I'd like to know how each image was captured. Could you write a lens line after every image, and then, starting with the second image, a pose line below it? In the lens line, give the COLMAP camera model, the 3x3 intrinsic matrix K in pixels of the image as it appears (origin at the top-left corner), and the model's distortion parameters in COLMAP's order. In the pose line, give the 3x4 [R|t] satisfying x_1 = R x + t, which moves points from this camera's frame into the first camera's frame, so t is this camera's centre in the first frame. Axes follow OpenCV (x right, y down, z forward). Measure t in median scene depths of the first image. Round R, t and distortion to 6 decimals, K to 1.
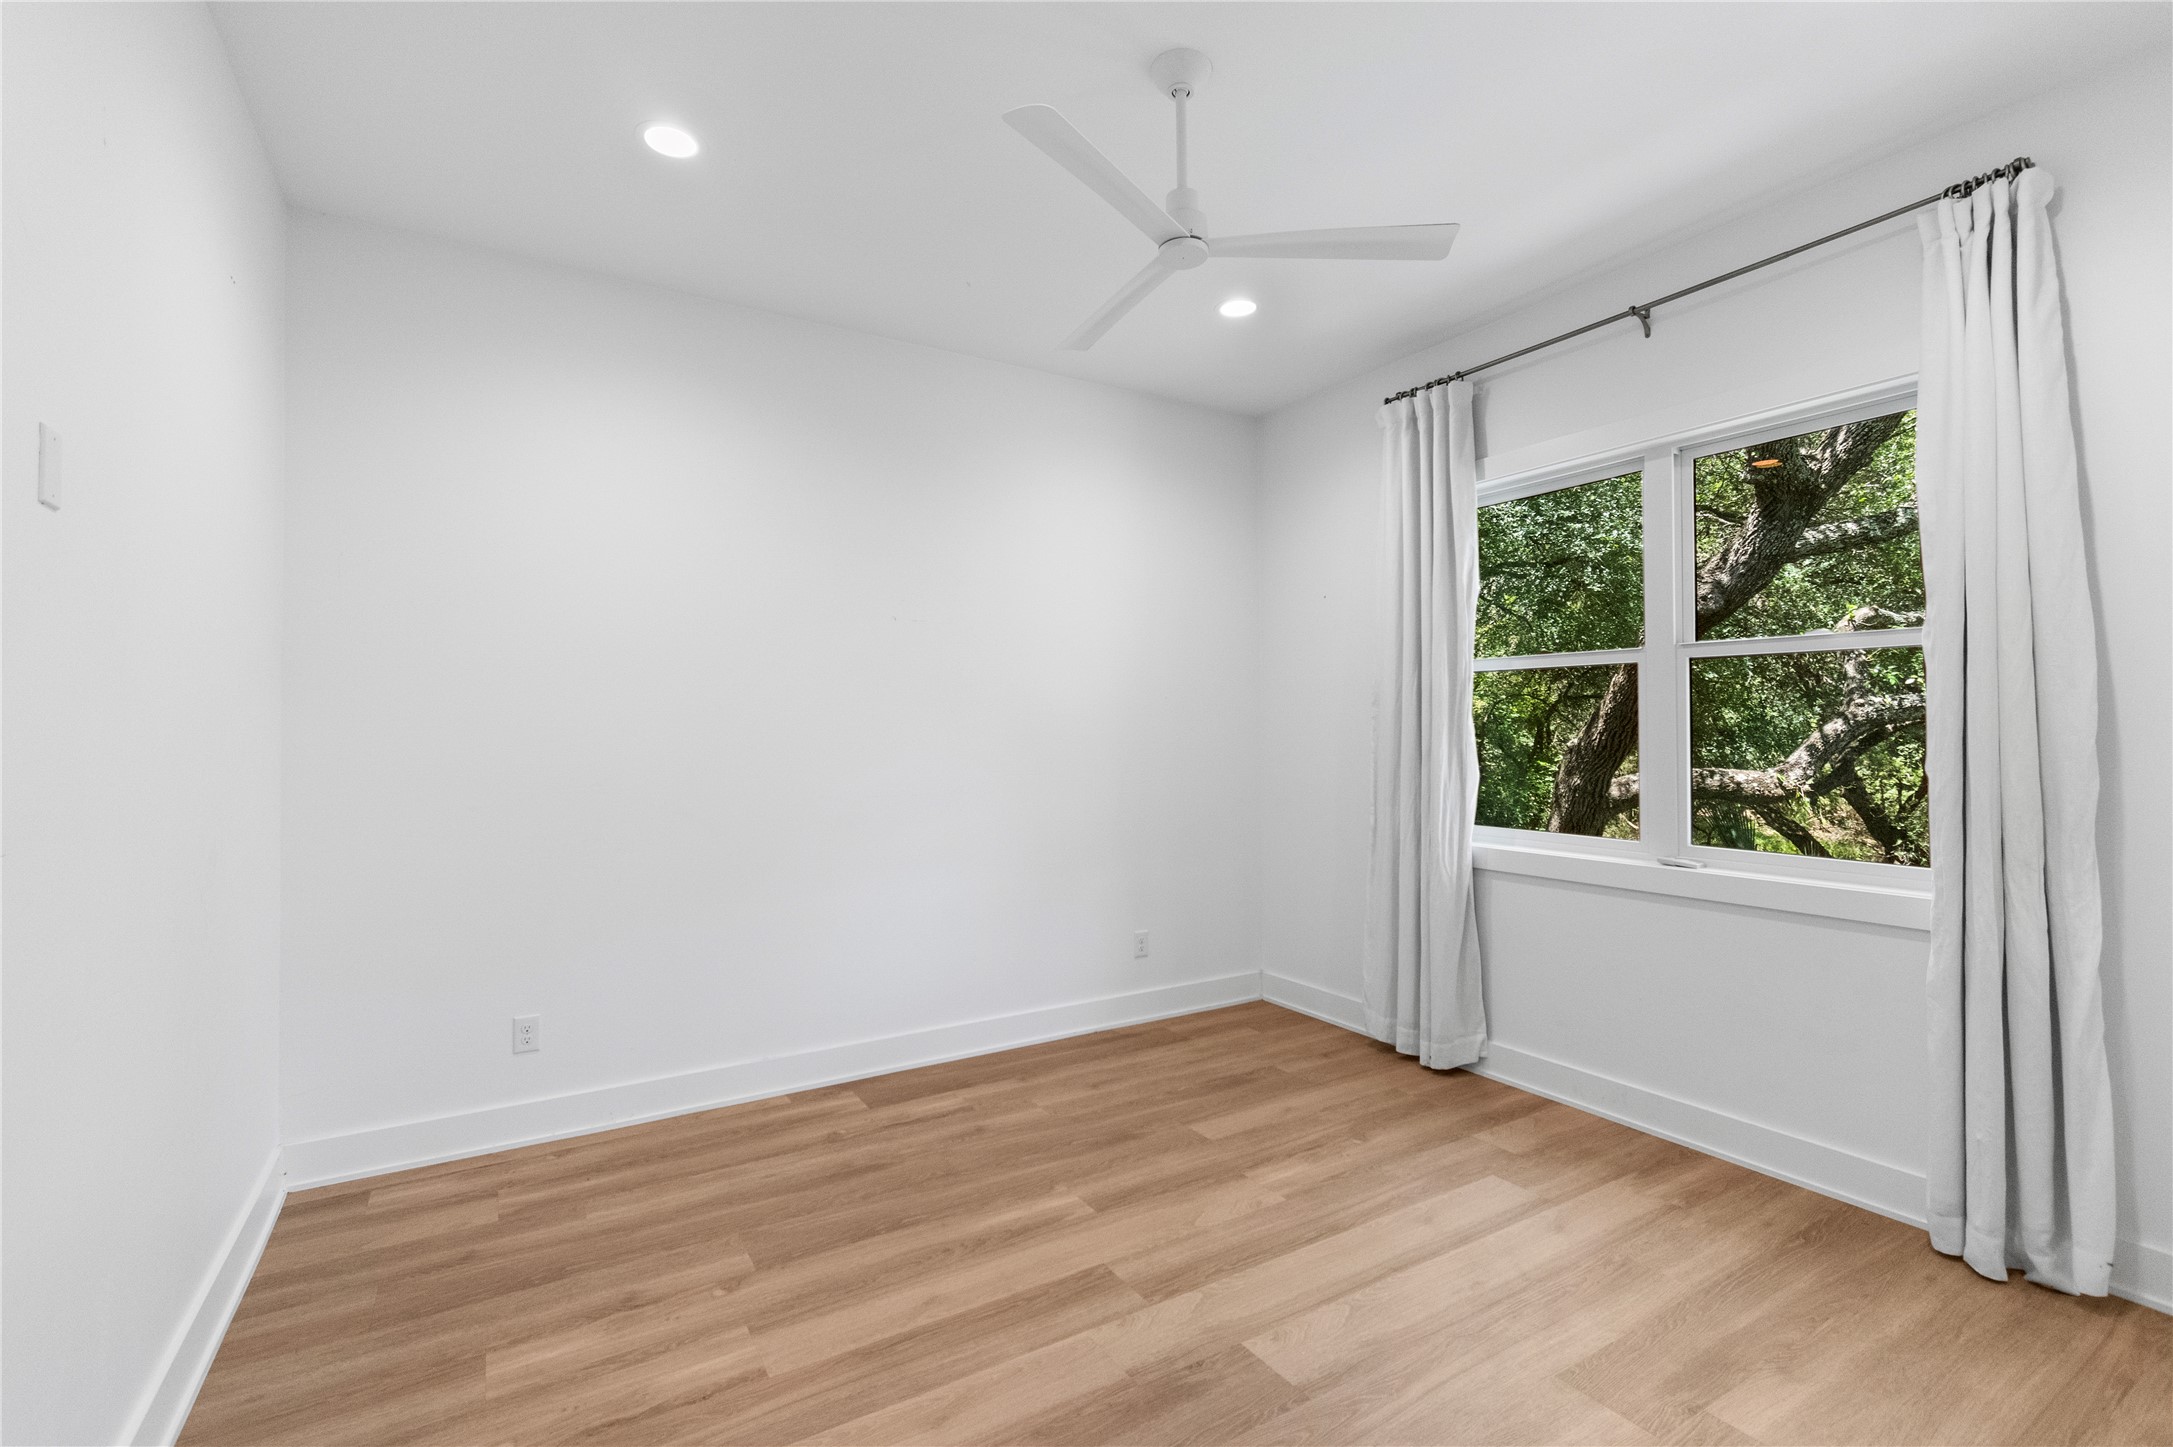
lens RADIAL K [[961.5, 0, 1082.4], [0, 961.5, 719.5], [0, 0, 1]] dist [0.001464, -0.000903]
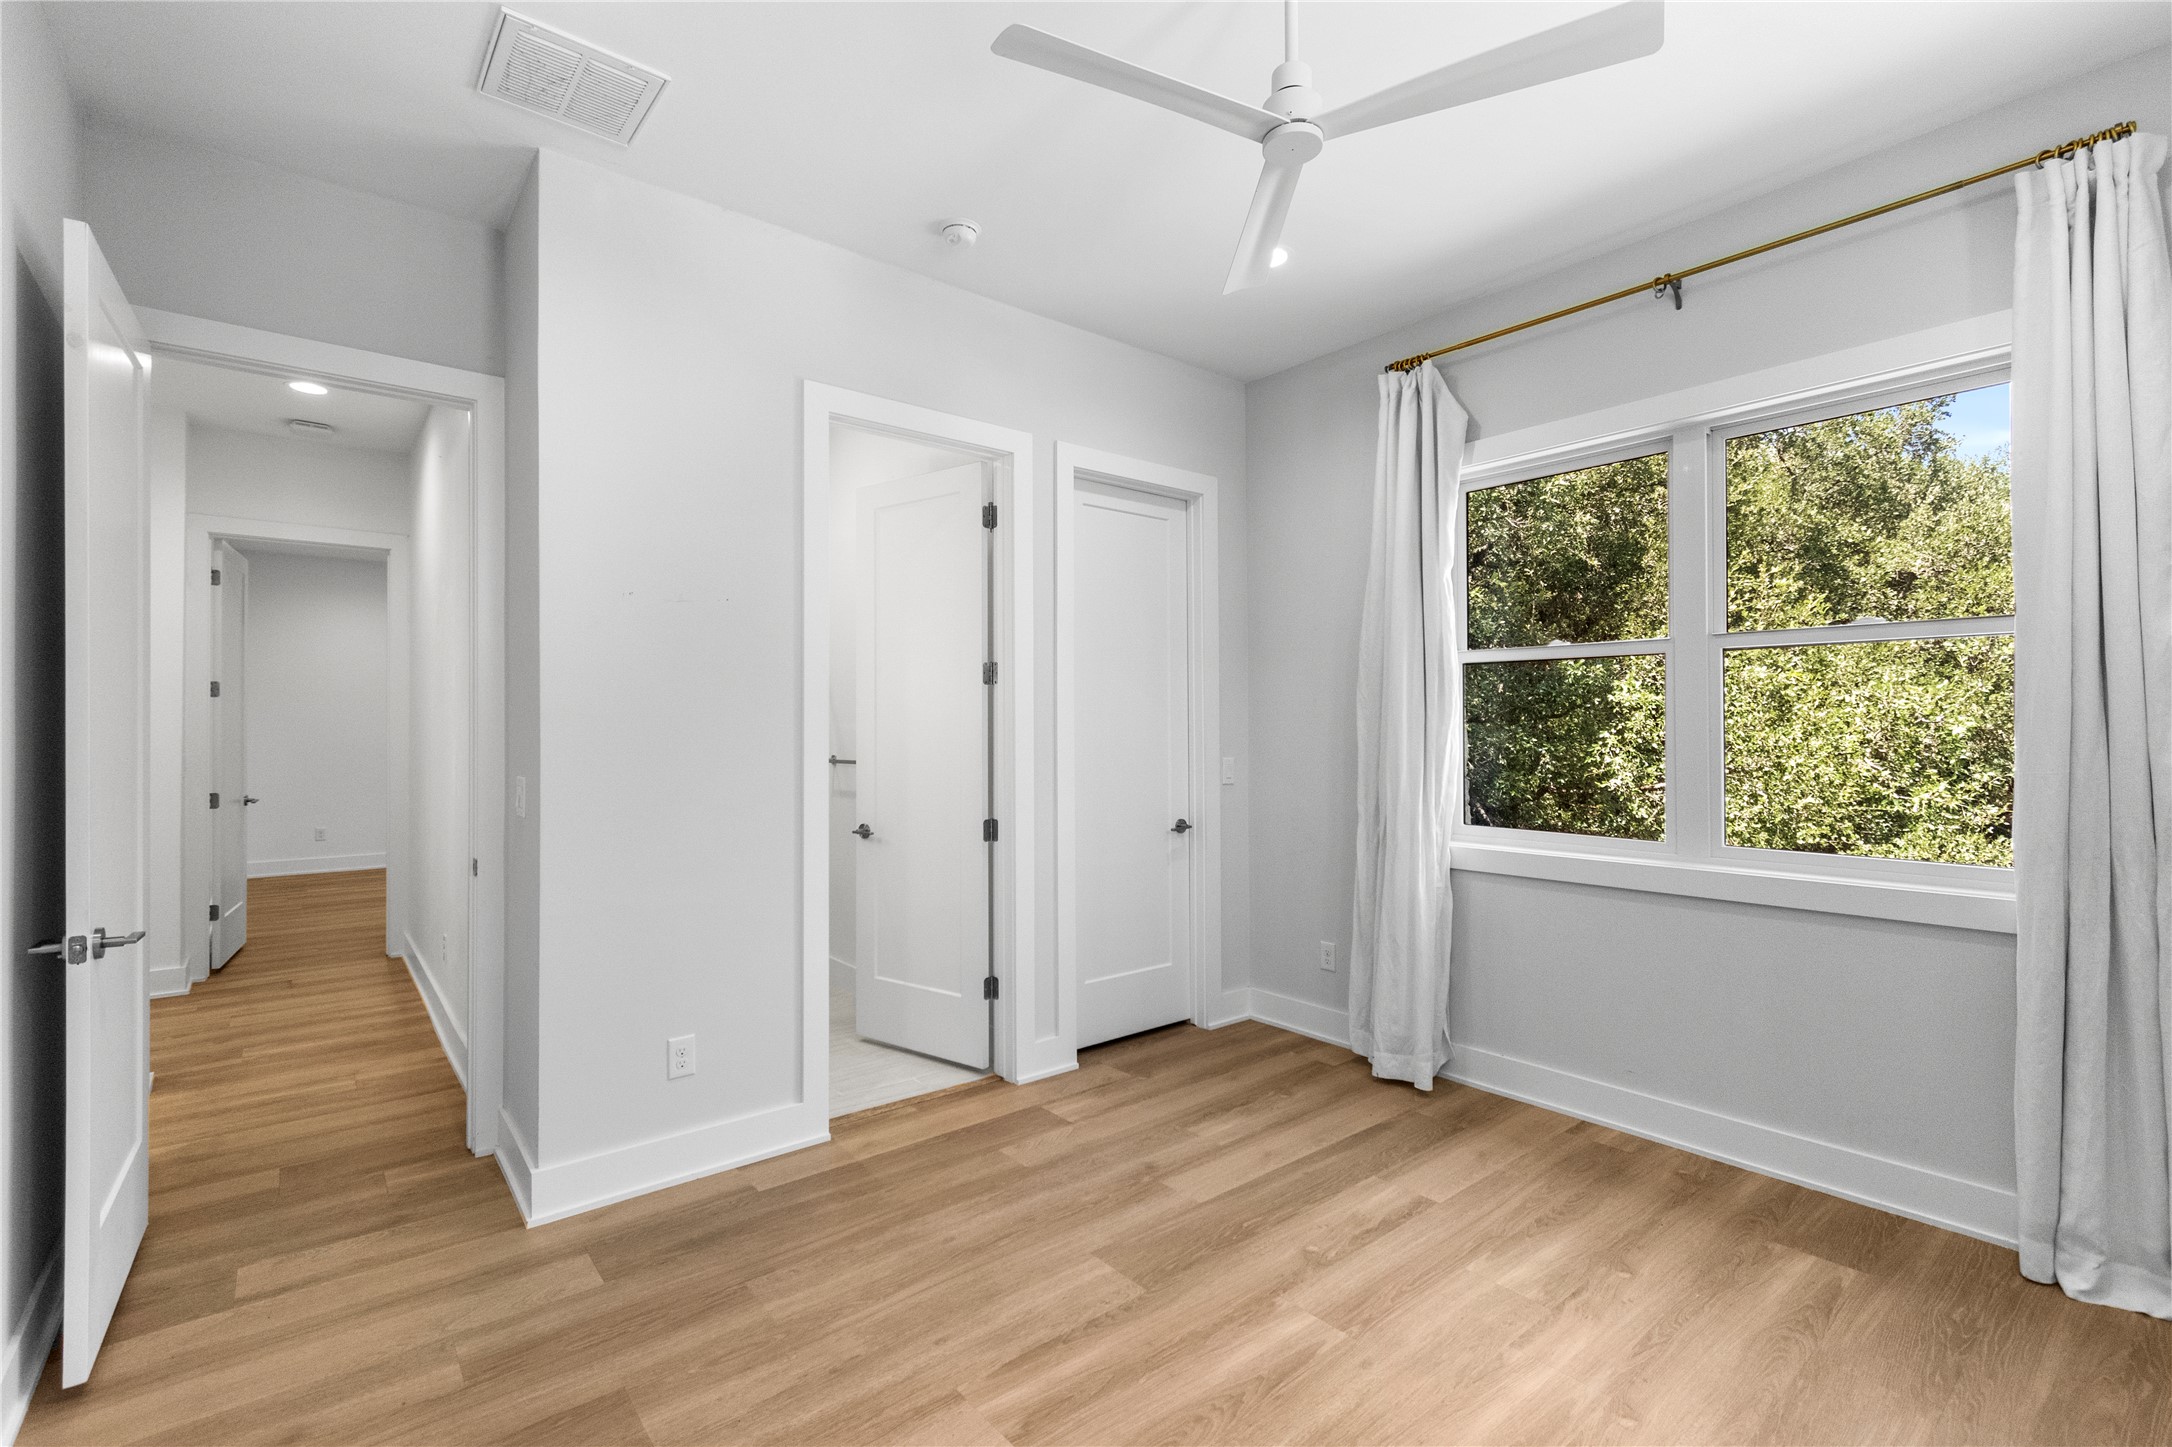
lens RADIAL K [[902.8, 0, 1086.0], [0, 902.8, 723.5], [0, 0, 1]] dist [-0.002309, -0.000287]
pose [[0.984067, -0.000964, 0.177794, -0.136501], [-0.000633, 0.999960, 0.008926, 0.002112], [-0.177796, -0.008896, 0.984027, 0.217099]]
